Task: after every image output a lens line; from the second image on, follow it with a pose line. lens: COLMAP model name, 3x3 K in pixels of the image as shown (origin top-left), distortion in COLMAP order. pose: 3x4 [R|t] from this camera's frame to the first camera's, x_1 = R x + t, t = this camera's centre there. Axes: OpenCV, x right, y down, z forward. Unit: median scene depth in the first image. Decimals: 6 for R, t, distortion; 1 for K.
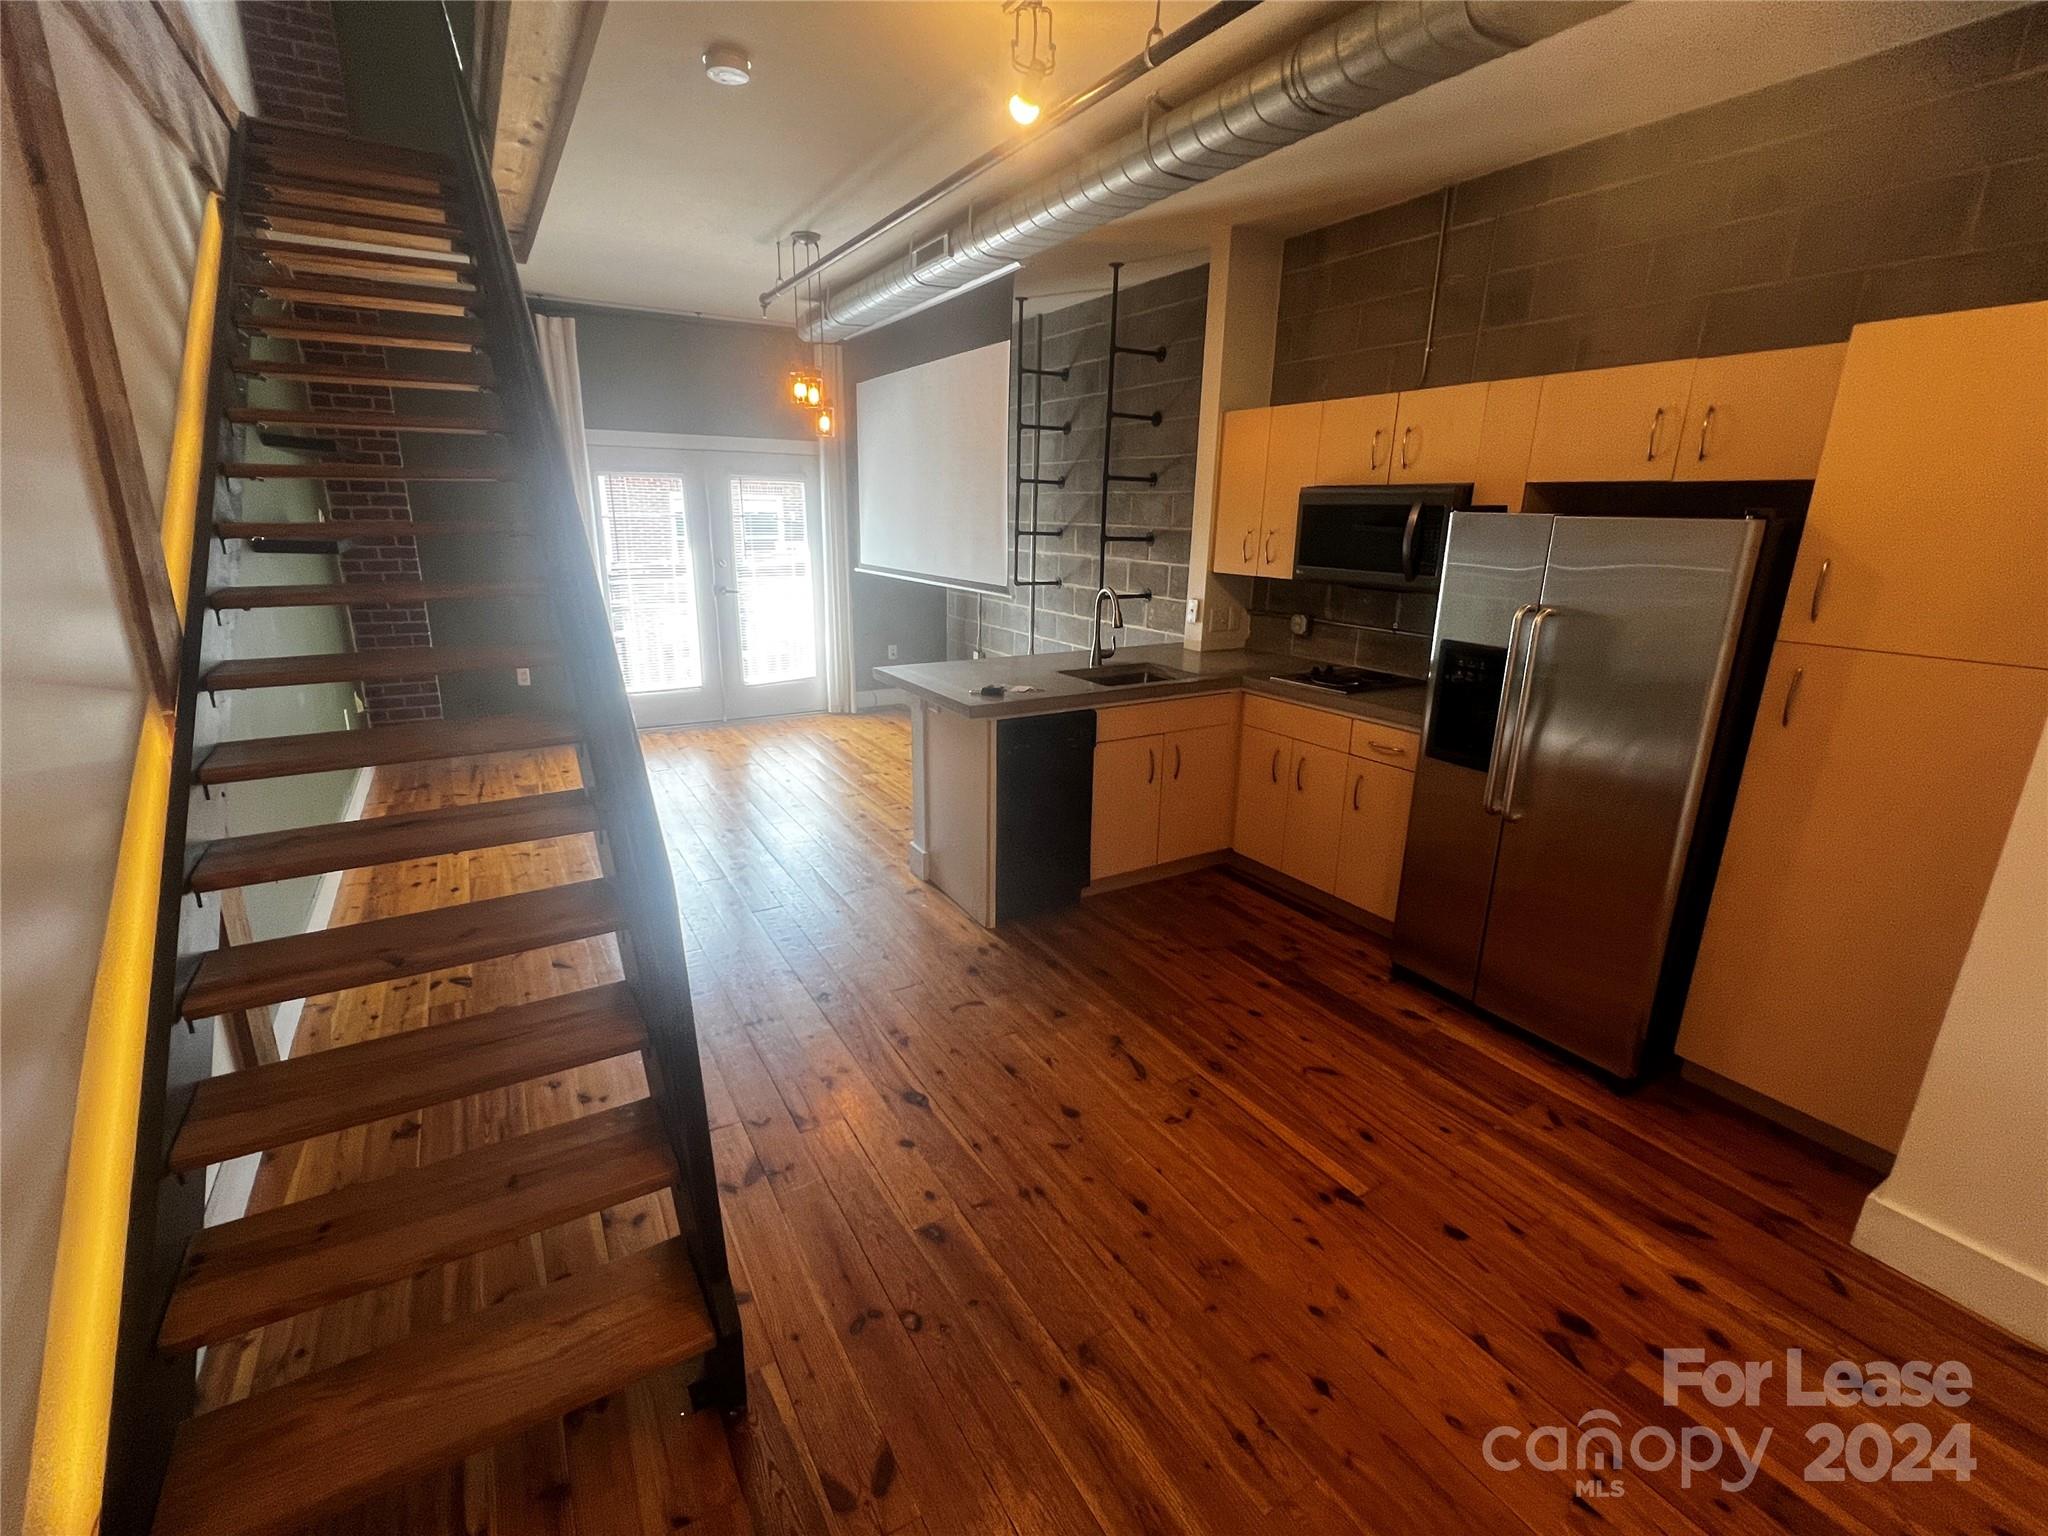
lens RADIAL K [[913.6, 0, 1021.6], [0, 913.6, 775.2], [0, 0, 1]] dist [-0.000410, -0.000201]
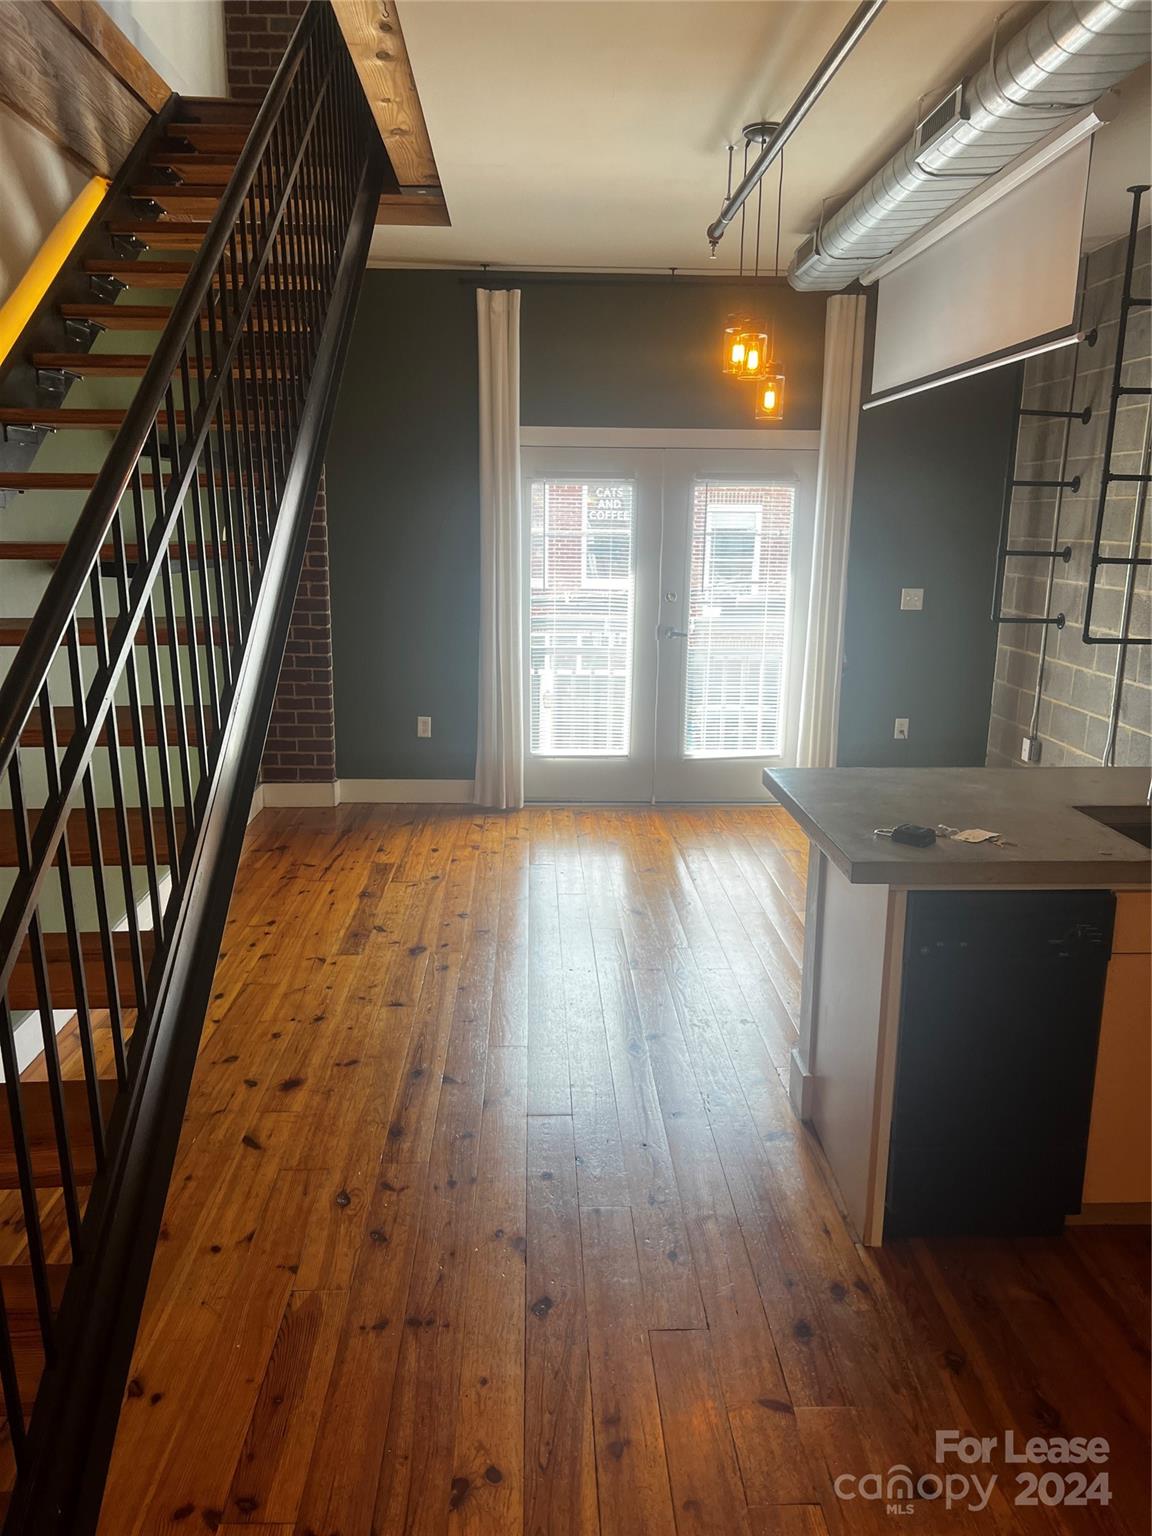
lens RADIAL K [[1163.5, 0, 576.2], [0, 1163.5, 779.0], [0, 0, 1]] dist [0.006350, -0.000002]
pose [[0.878602, 0.100068, -0.466954, 0.119000], [-0.131249, 0.990744, -0.034637, -0.075160], [0.459166, 0.091719, 0.883603, 0.257544]]
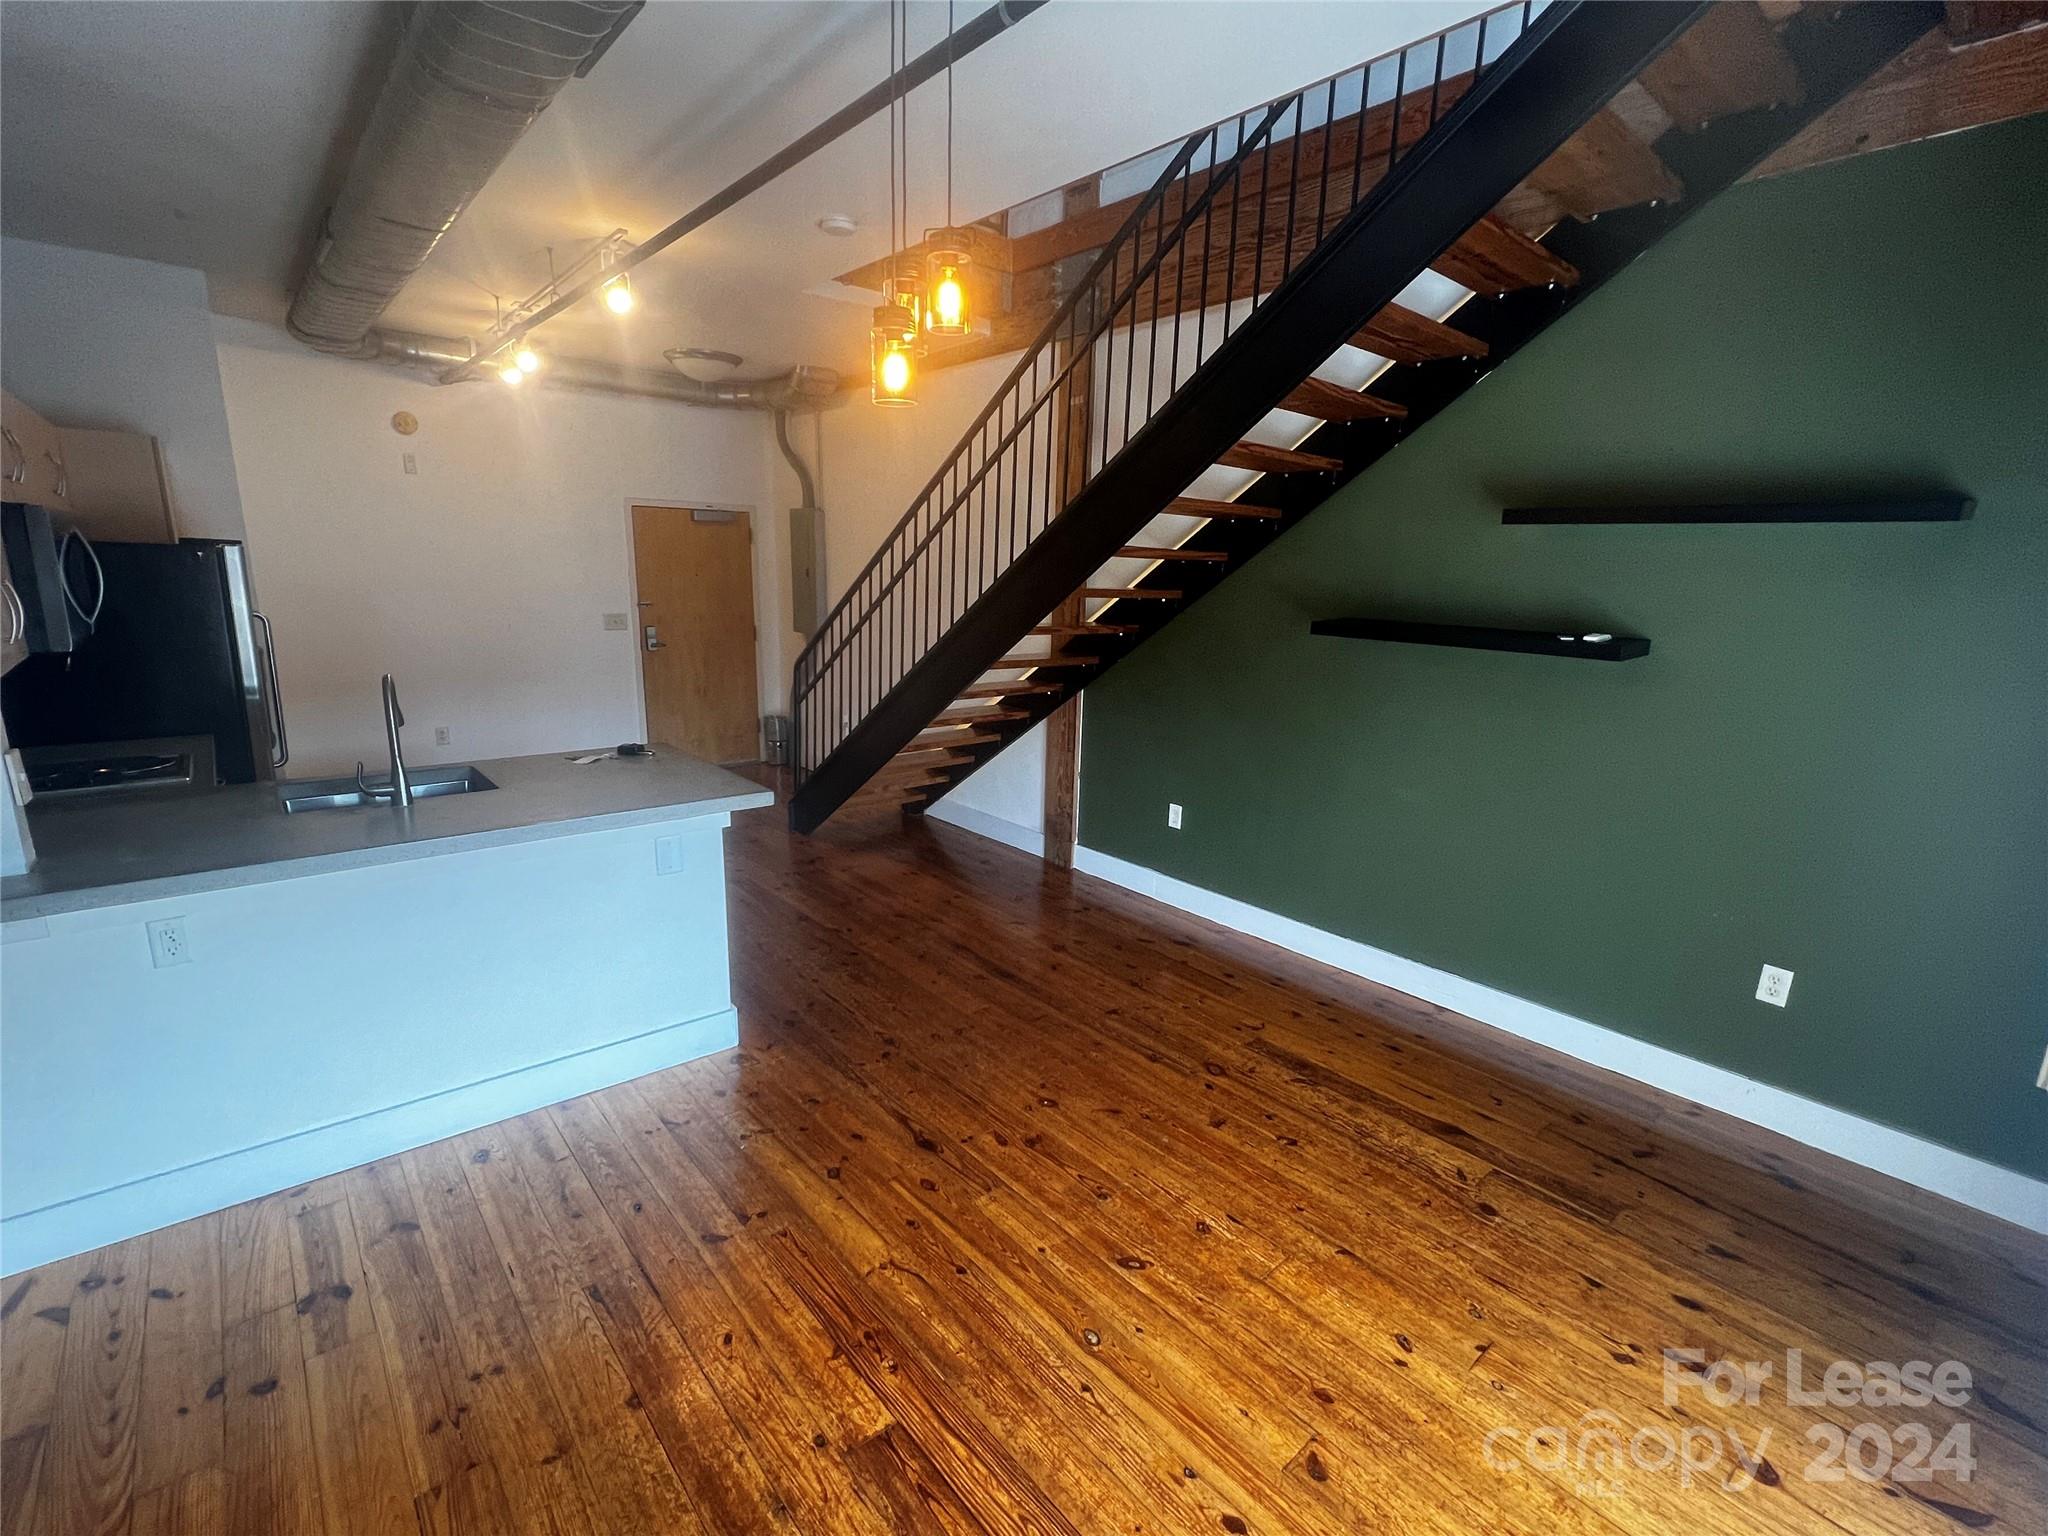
lens RADIAL K [[913.6, 0, 1021.6], [0, 913.6, 775.2], [0, 0, 1]] dist [-0.000410, -0.000201]
pose [[-0.984206, -0.002935, -0.177005, -0.260511], [-0.088588, 0.873830, 0.478094, -0.560140], [0.153269, 0.486223, -0.860288, 1.889840]]
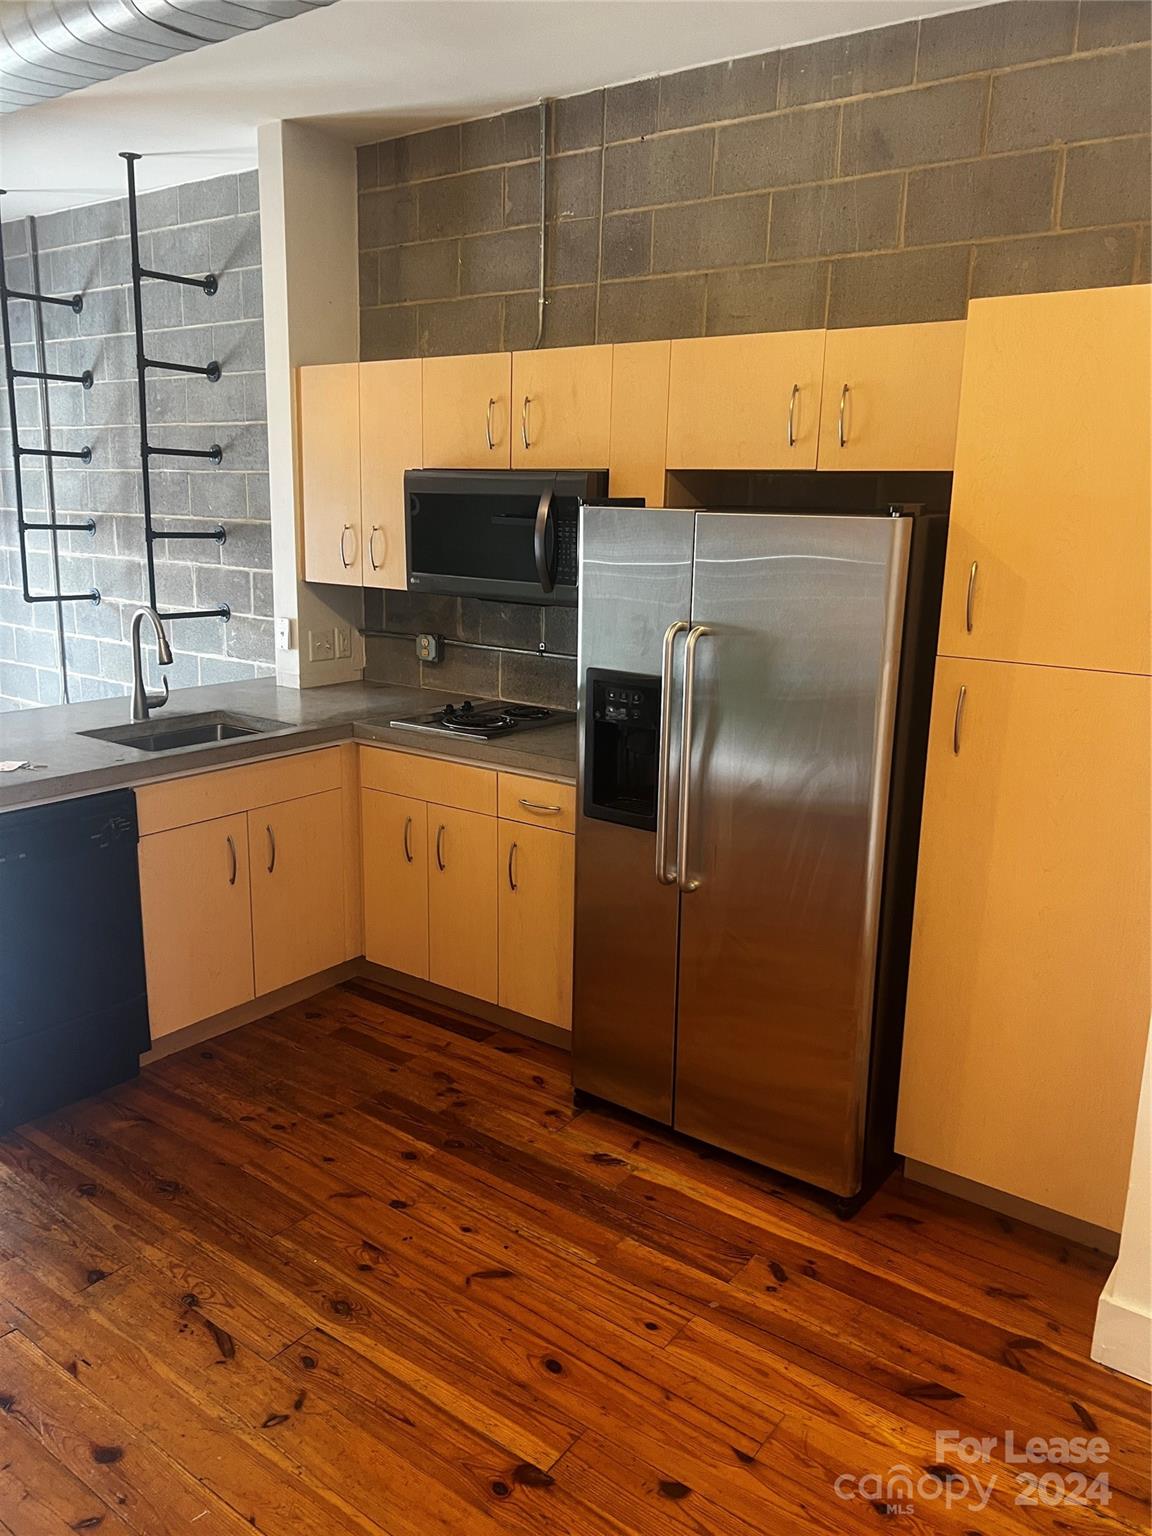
lens RADIAL K [[1157.2, 0, 581.7], [0, 1157.2, 754.7], [0, 0, 1]] dist [0.082657, -0.126922]
pose [[0.922907, -0.077622, 0.377117, 0.064522], [0.100643, 0.994048, -0.041696, -0.028054], [-0.371636, 0.076436, 0.925227, 0.077620]]
